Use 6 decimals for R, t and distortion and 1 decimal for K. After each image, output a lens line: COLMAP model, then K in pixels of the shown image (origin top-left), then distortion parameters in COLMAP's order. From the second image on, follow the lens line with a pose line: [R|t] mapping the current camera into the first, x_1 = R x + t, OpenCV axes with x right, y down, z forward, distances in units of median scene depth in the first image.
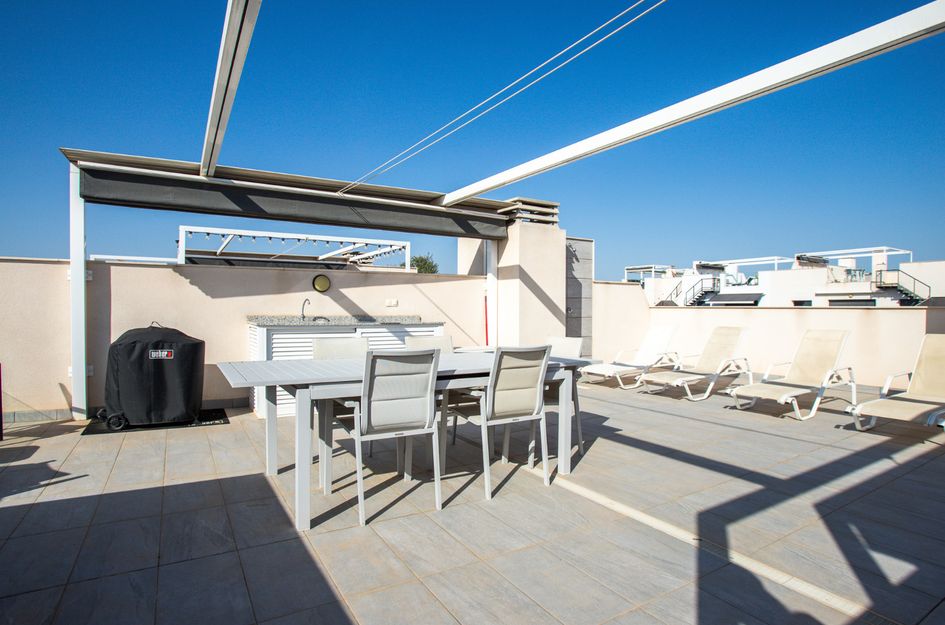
lens RADIAL K [[493.9, 0, 472.5], [0, 493.9, 312.5], [0, 0, 1]] dist [-0.054149, 0.000347]
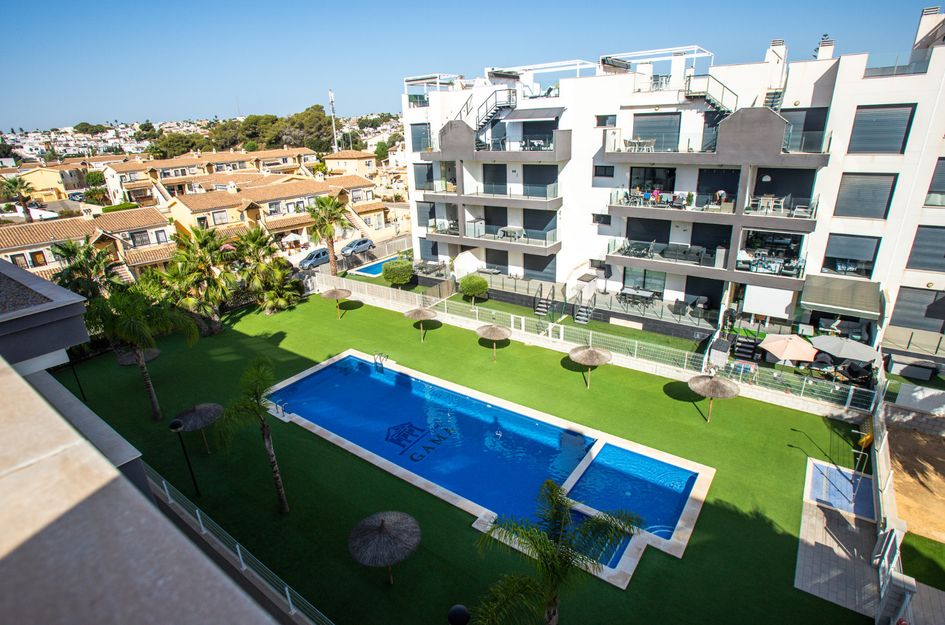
lens RADIAL K [[486.9, 0, 466.3], [0, 486.9, 314.5], [0, 0, 1]] dist [-0.067970, 0.027870]
pose [[0.921949, -0.177770, 0.344103, 0.085402], [0.047213, 0.933401, 0.355717, -0.007571], [-0.384422, -0.311707, 0.868941, 0.212696]]
